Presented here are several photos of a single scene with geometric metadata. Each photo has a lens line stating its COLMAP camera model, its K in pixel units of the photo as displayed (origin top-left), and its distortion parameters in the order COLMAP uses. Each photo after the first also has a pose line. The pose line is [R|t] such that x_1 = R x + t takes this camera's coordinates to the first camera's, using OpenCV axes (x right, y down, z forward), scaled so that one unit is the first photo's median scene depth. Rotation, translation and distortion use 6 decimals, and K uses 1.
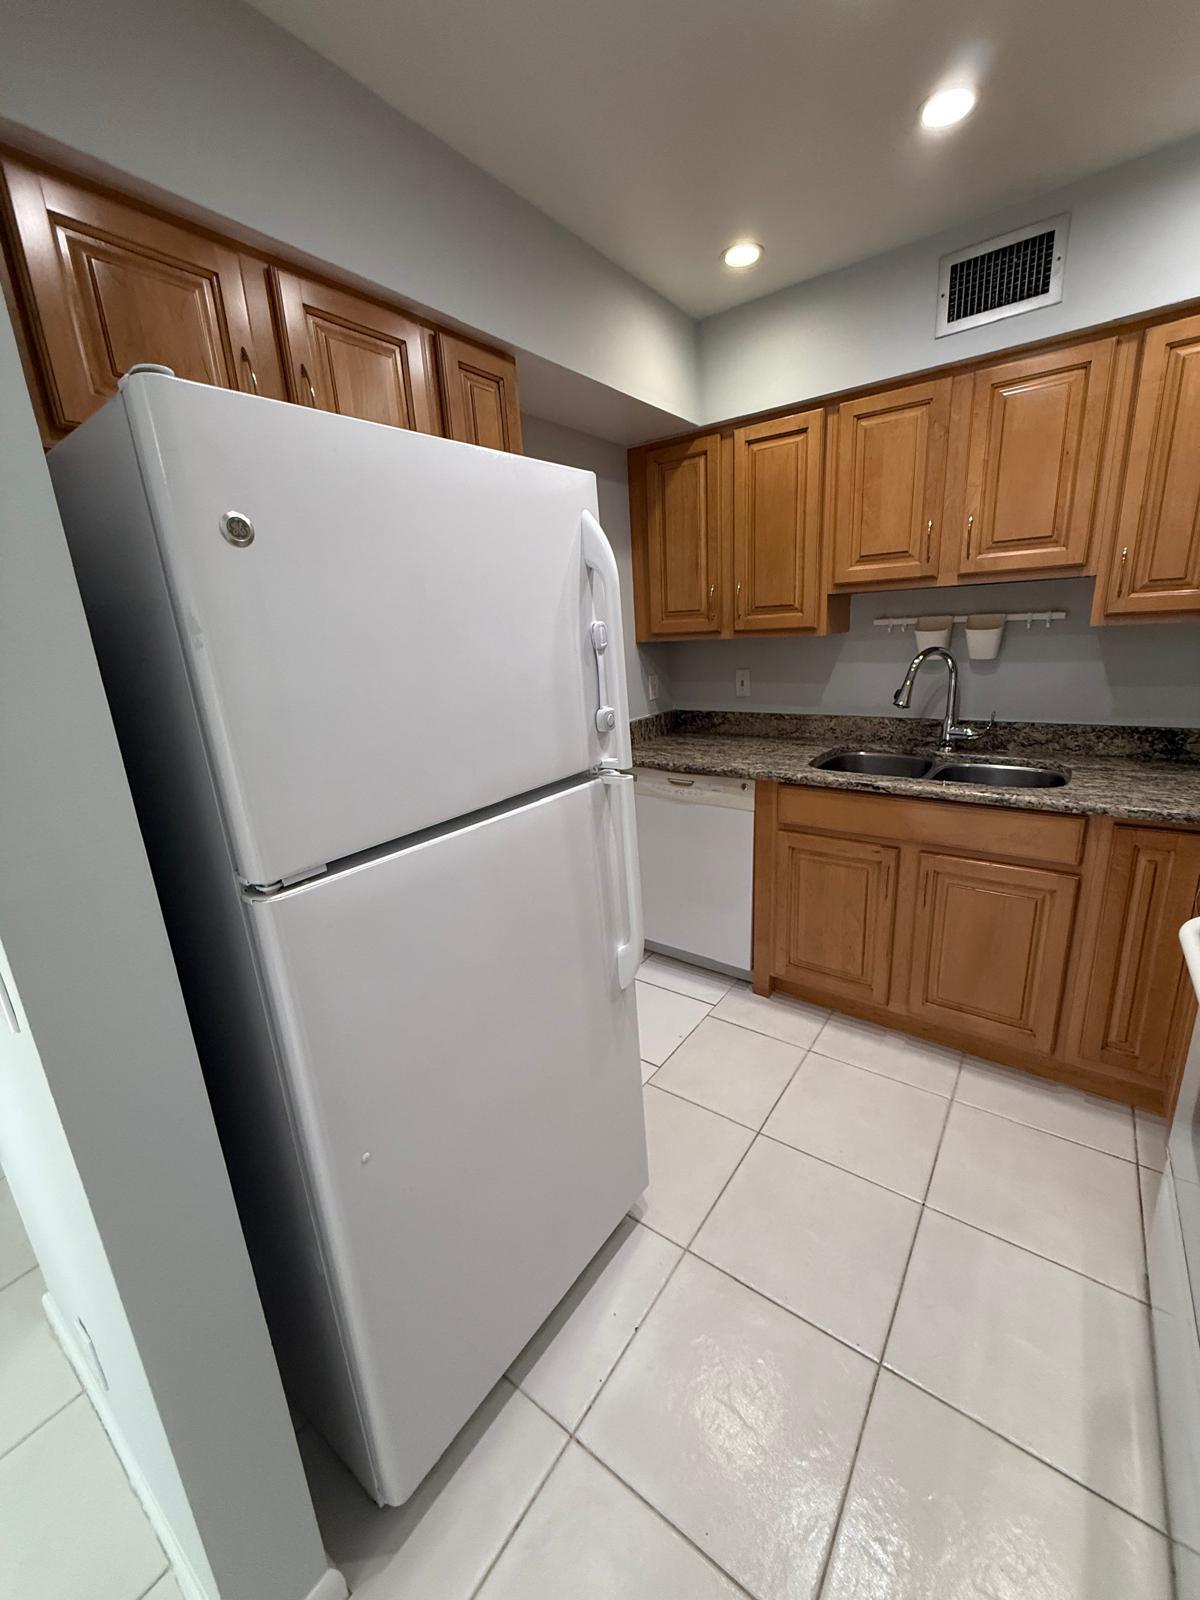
lens RADIAL K [[639.4, 0, 595.0], [0, 639.4, 797.6], [0, 0, 1]] dist [-0.002310, -0.000741]
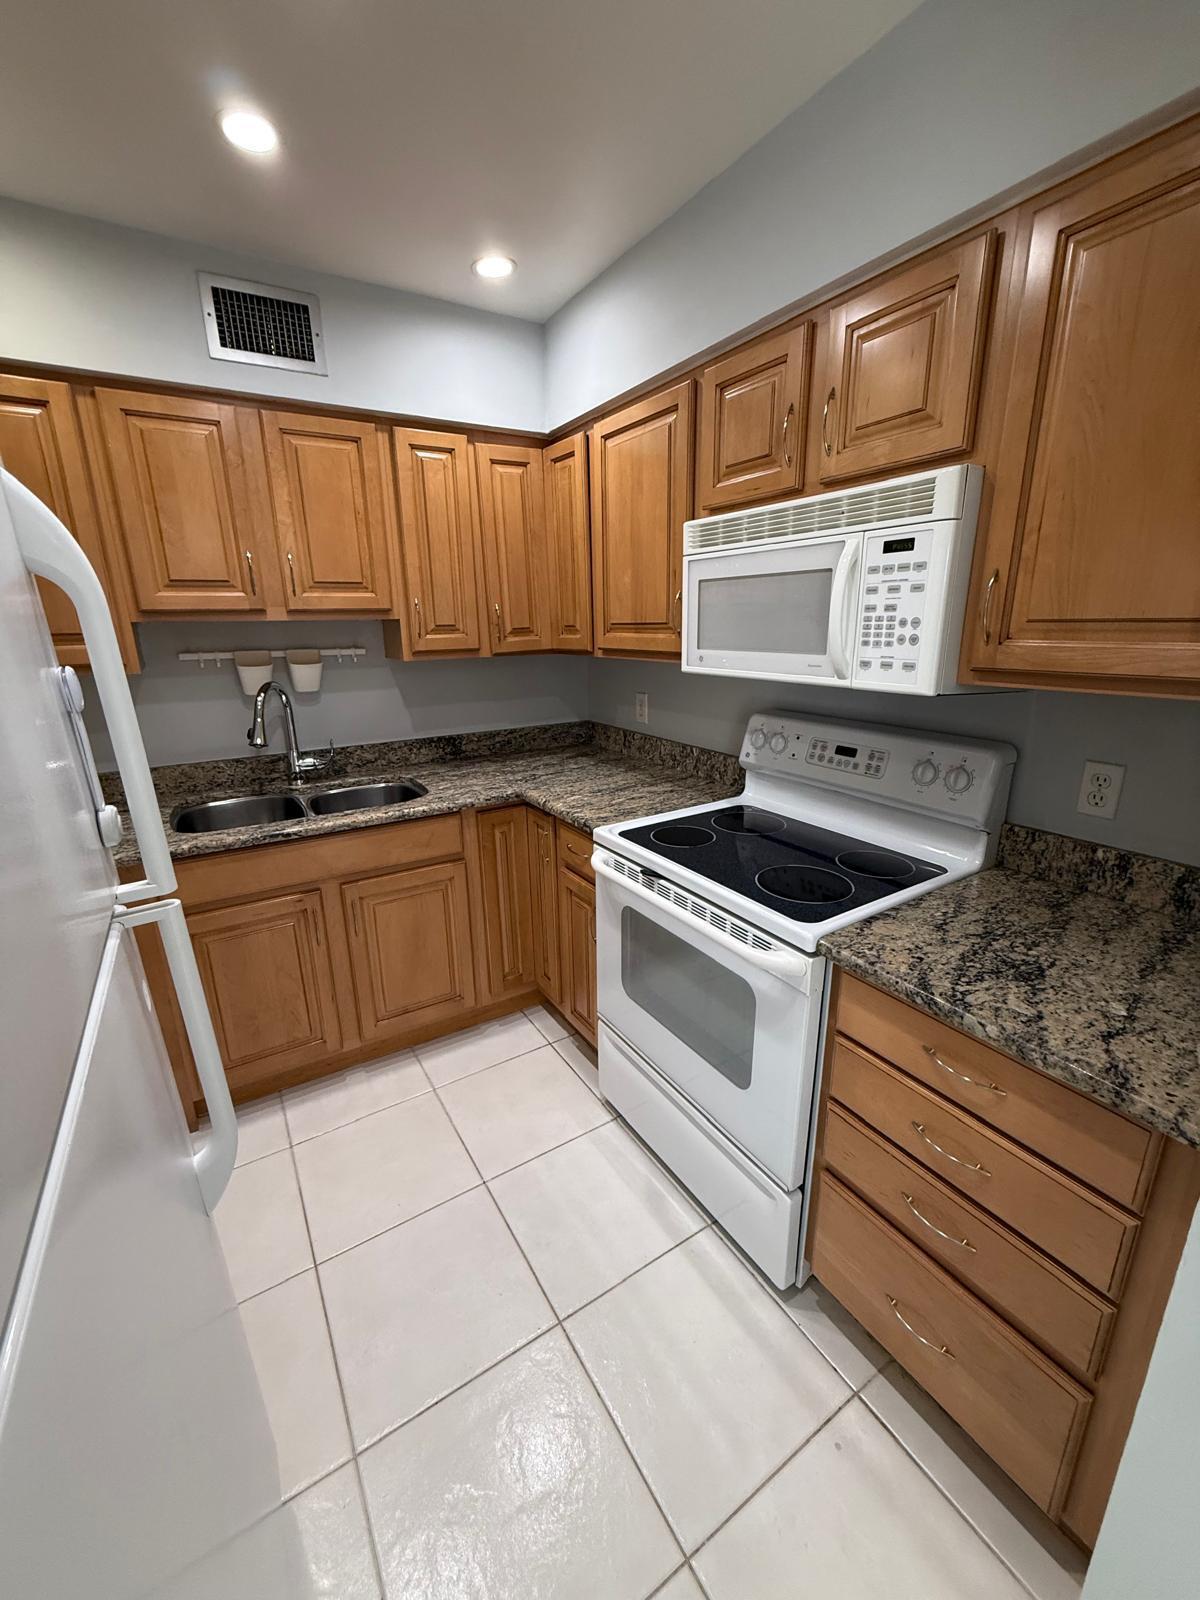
lens RADIAL K [[639.4, 0, 605.0], [0, 639.4, 797.0], [0, 0, 1]] dist [-0.002310, -0.000741]
pose [[0.362576, -0.201692, 0.909868, -0.216288], [0.238193, 0.963930, 0.118758, -0.066051], [-0.901001, 0.173665, 0.397539, 0.200017]]
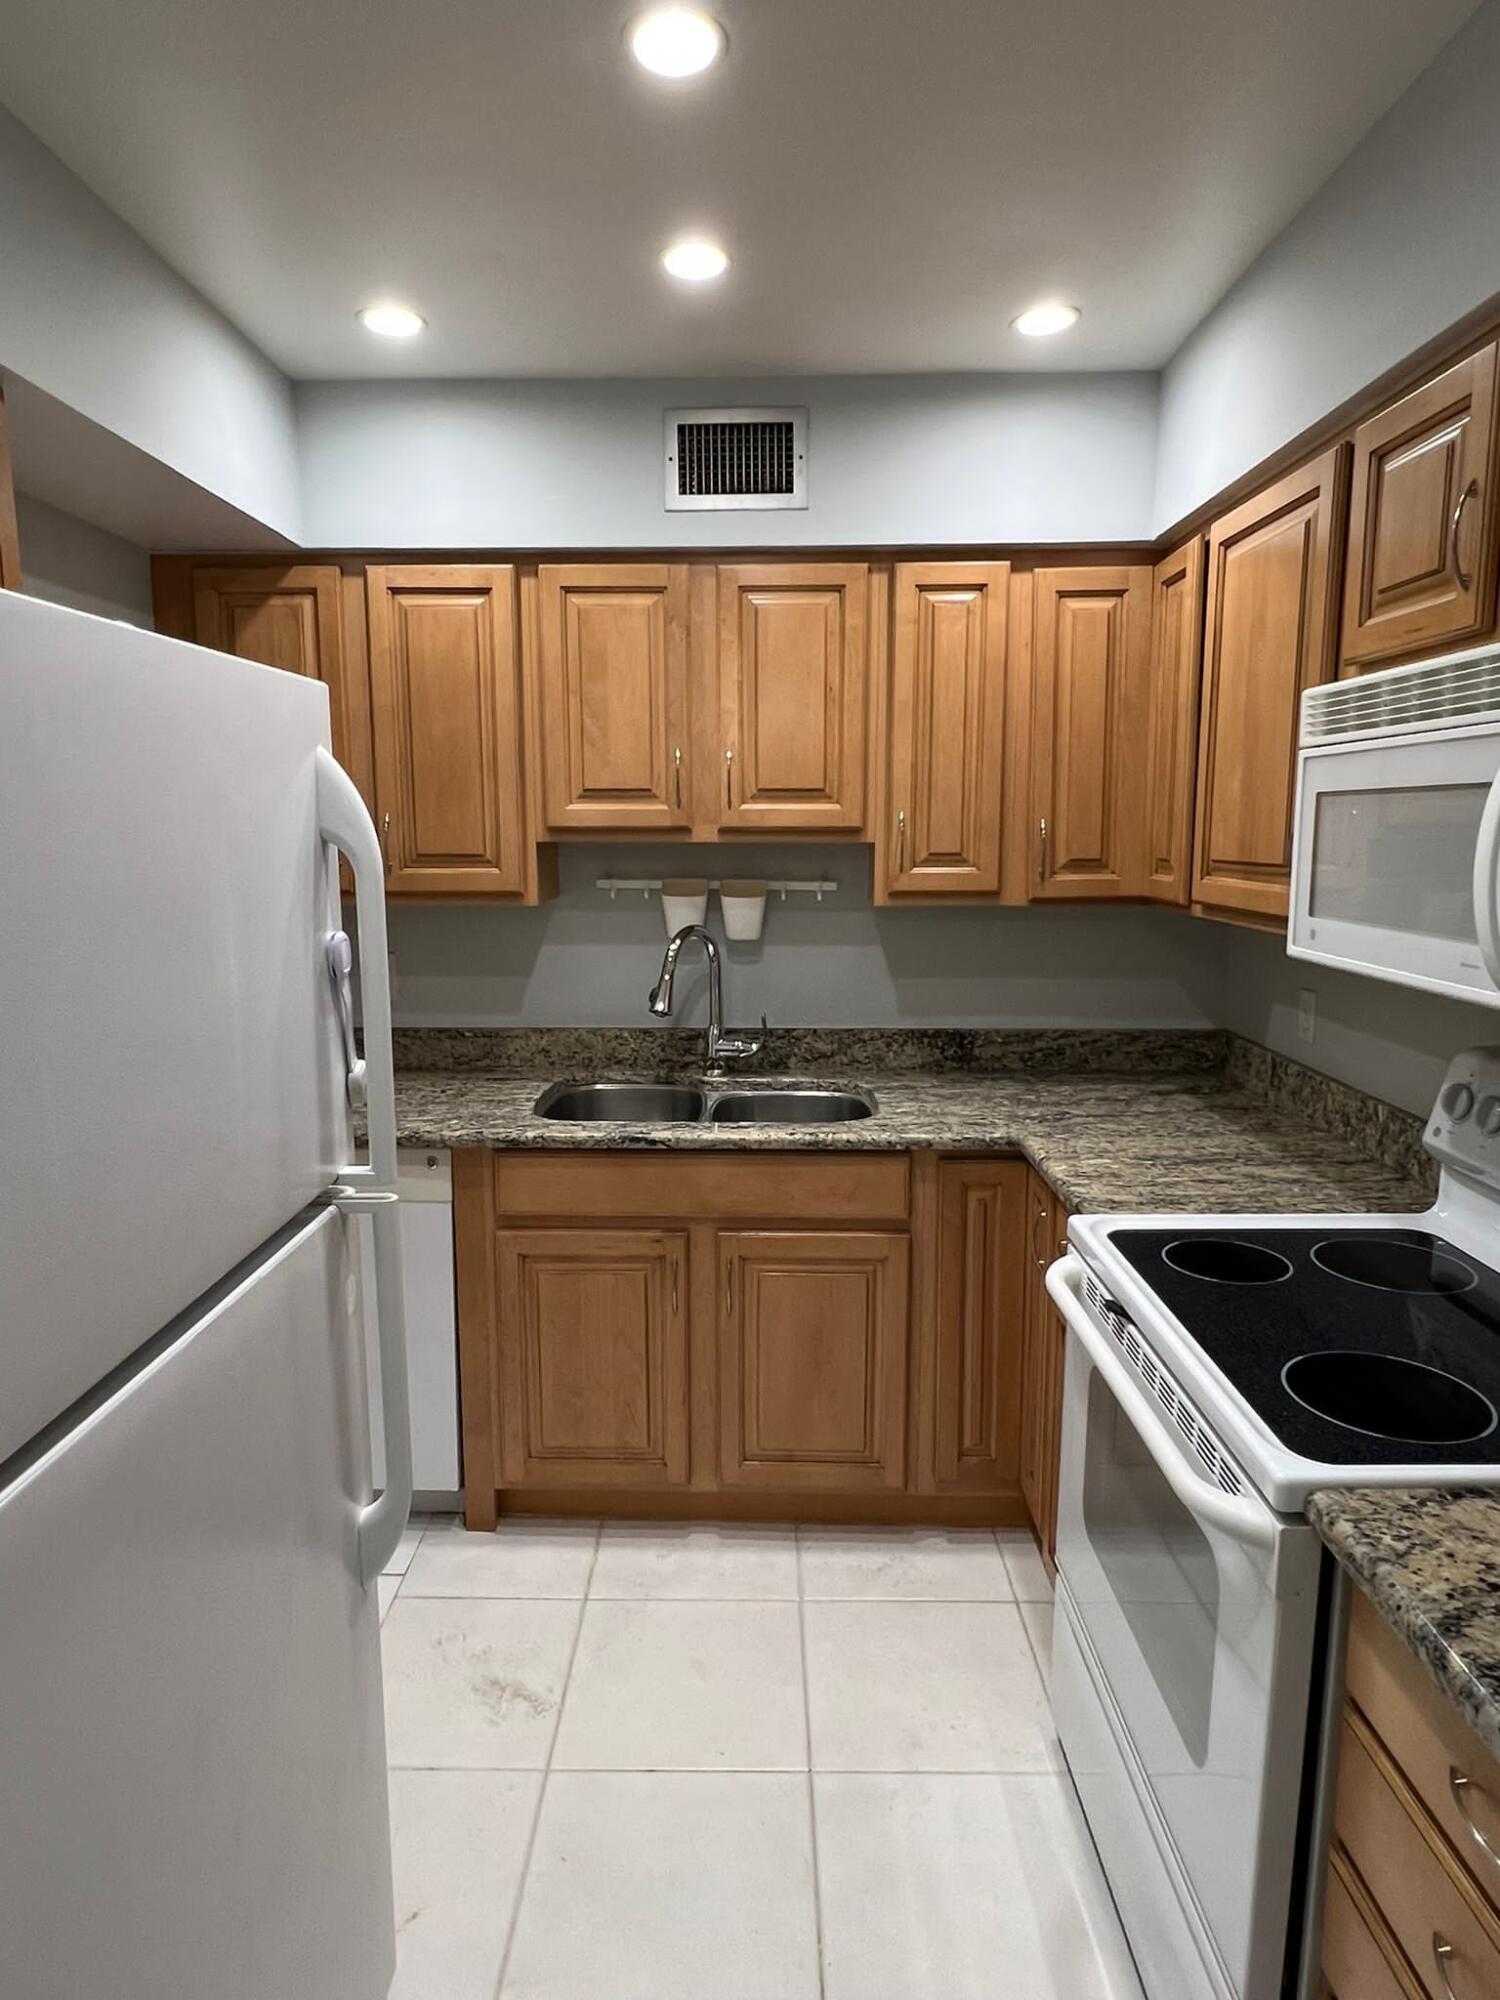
lens RADIAL K [[1182.8, 0, 756.6], [0, 1182.8, 999.2], [0, 0, 1]] dist [-0.005478, 0.001757]
pose [[0.806849, -0.032226, 0.589879, -0.172578], [0.110865, 0.989030, -0.097612, -0.028656], [-0.580262, 0.144155, 0.801570, -0.046359]]
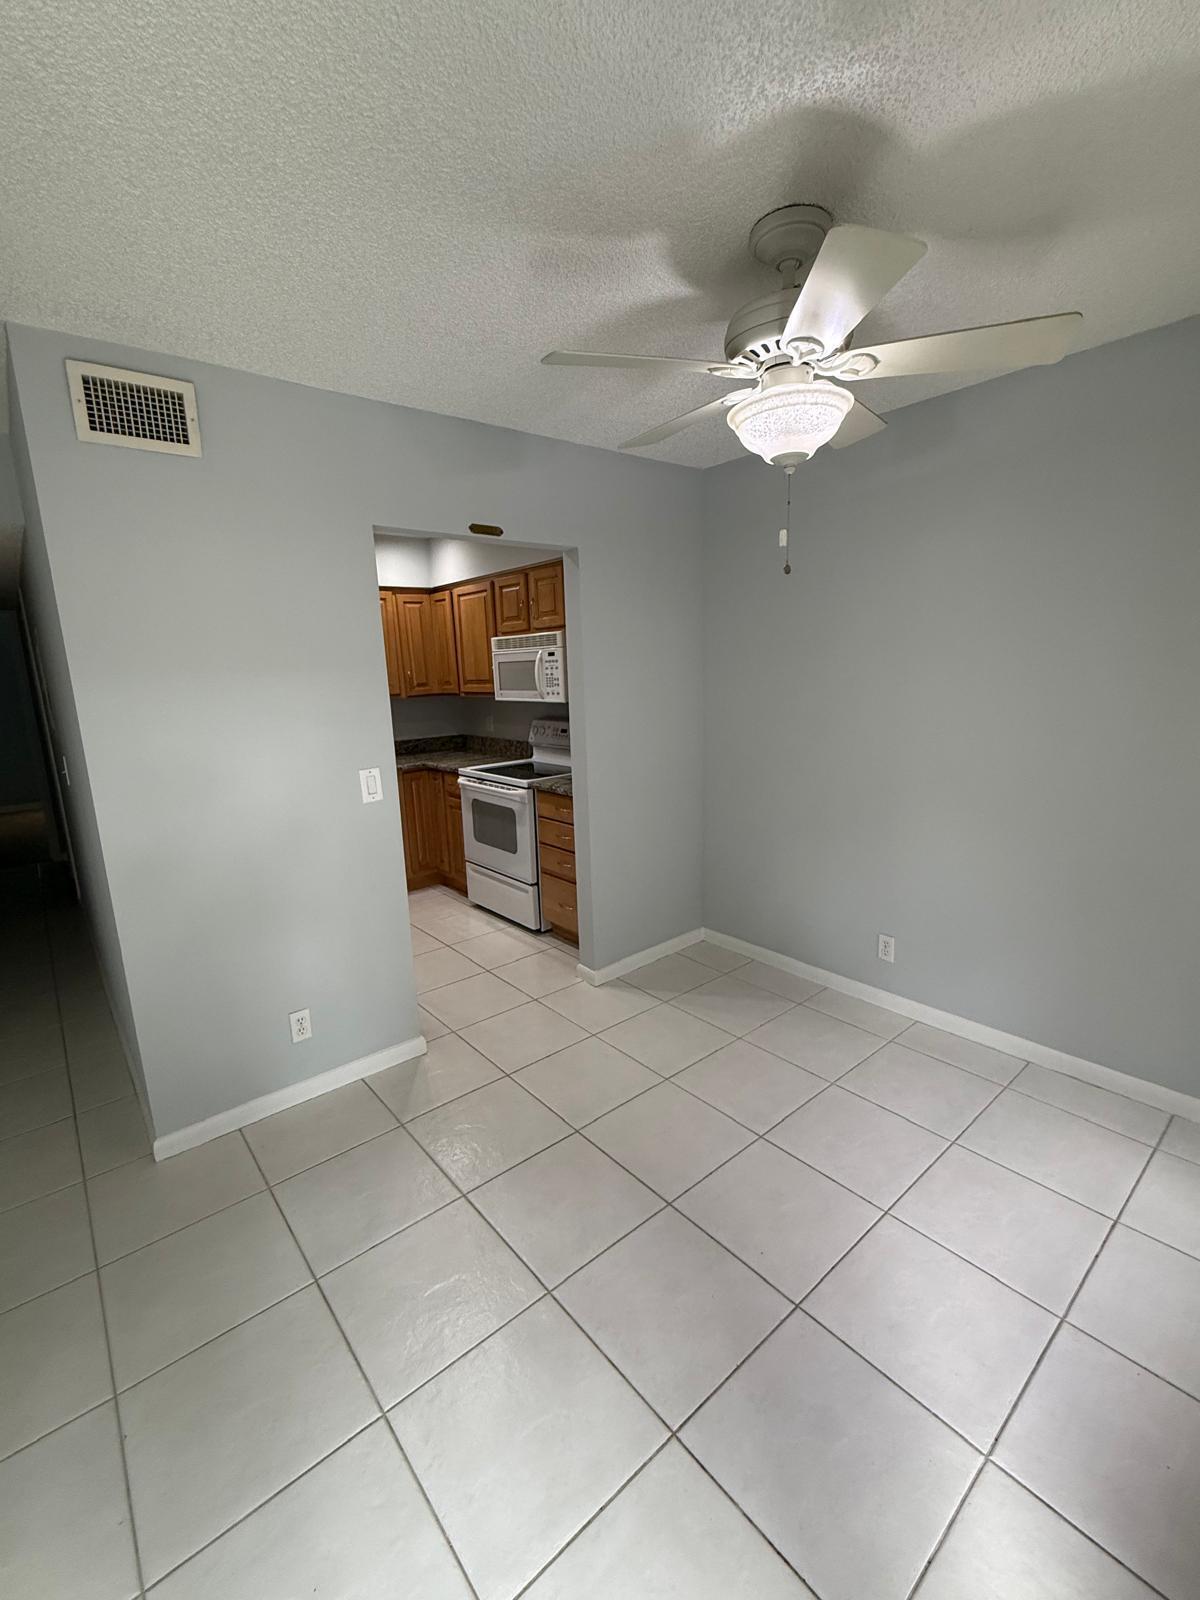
lens RADIAL K [[677.2, 0, 593.6], [0, 677.2, 799.8], [0, 0, 1]] dist [-0.001511, -0.000963]
pose [[0.243214, -0.144604, 0.959133, -1.372514], [0.276630, 0.958100, 0.074301, 0.126324], [-0.929690, 0.247254, 0.273025, -0.375595]]
